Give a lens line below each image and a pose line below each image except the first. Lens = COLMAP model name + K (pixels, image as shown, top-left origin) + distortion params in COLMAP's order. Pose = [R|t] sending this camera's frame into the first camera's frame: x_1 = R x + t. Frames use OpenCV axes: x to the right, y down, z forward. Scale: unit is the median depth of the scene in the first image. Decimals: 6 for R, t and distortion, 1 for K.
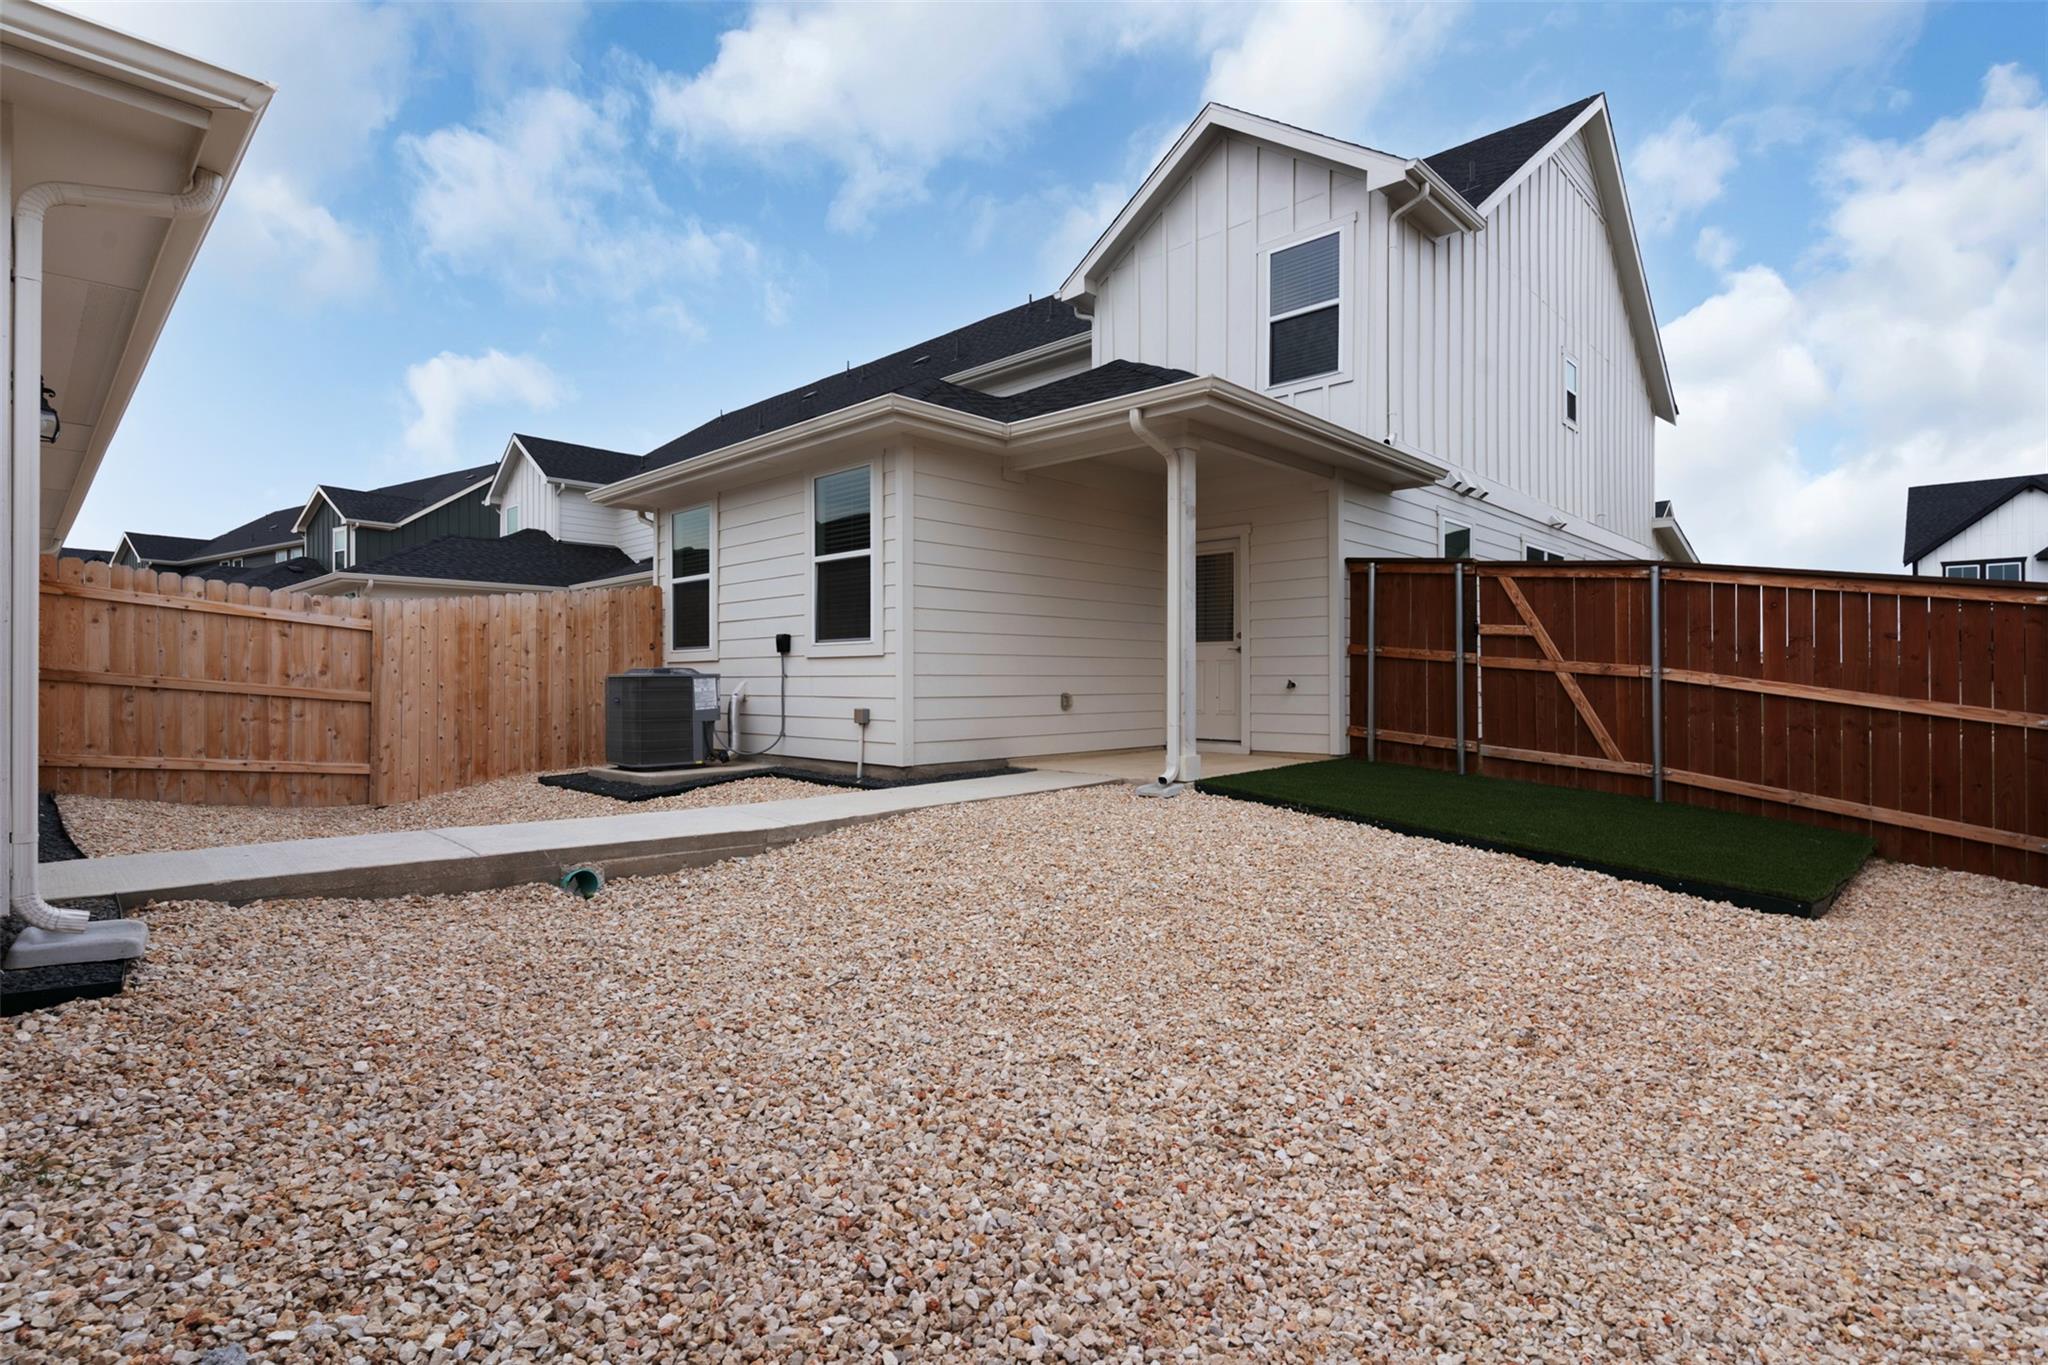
lens RADIAL K [[994.4, 0, 1023.0], [0, 994.4, 683.6], [0, 0, 1]] dist [-0.000733, -0.000057]
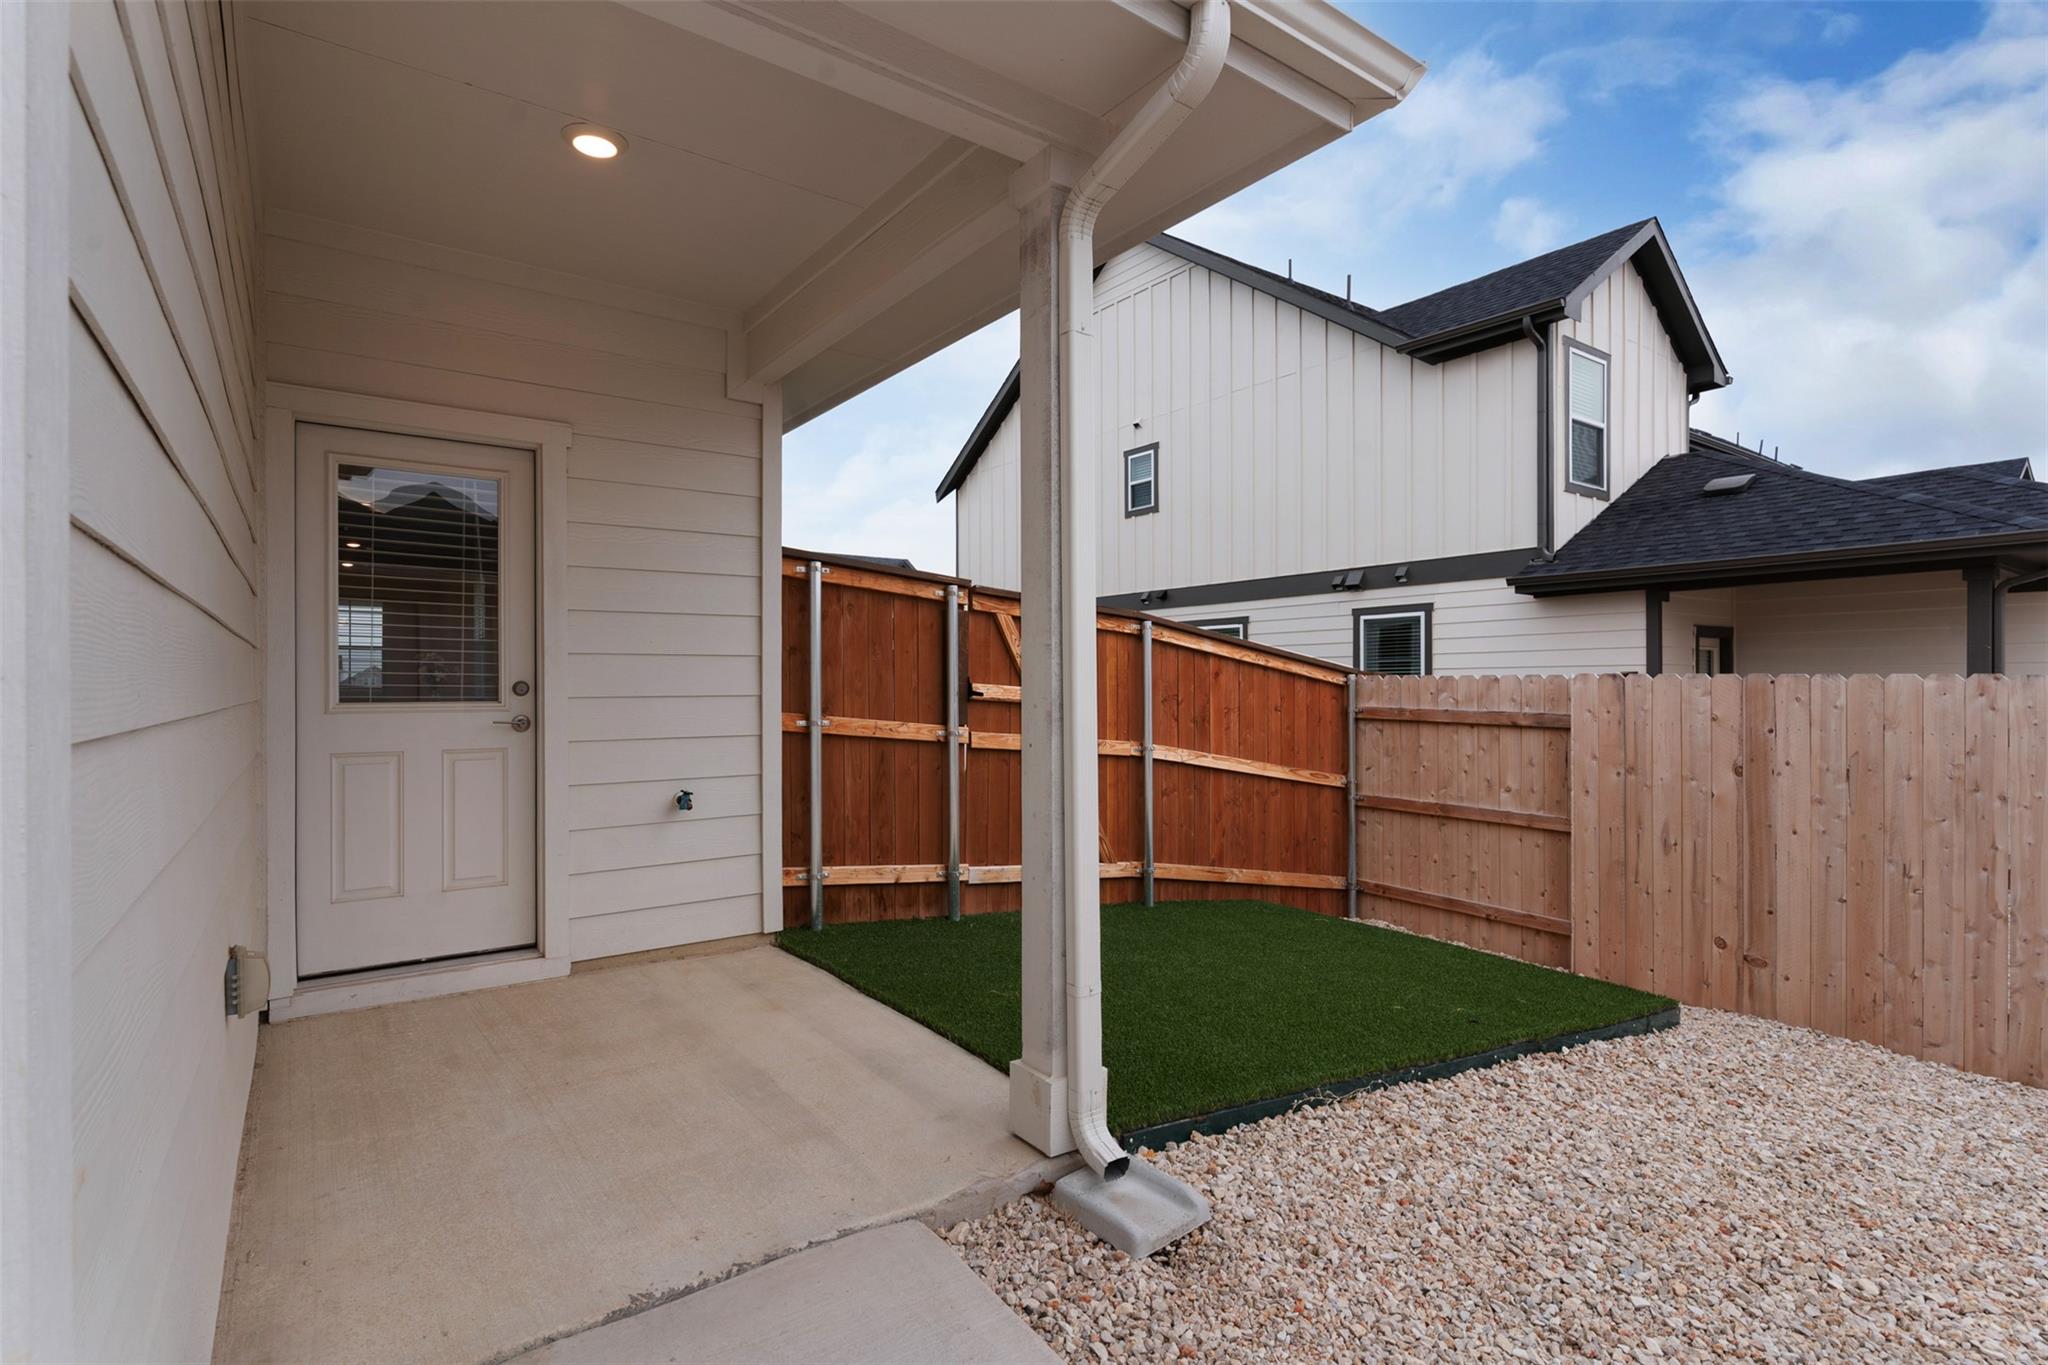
lens RADIAL K [[994.4, 0, 1023.9], [0, 994.4, 681.8], [0, 0, 1]] dist [-0.000733, -0.000057]
pose [[0.174772, -0.001860, 0.984607, -0.171171], [-0.001633, 0.999996, 0.002179, -0.060274], [-0.984608, -0.001989, 0.174768, 0.827392]]
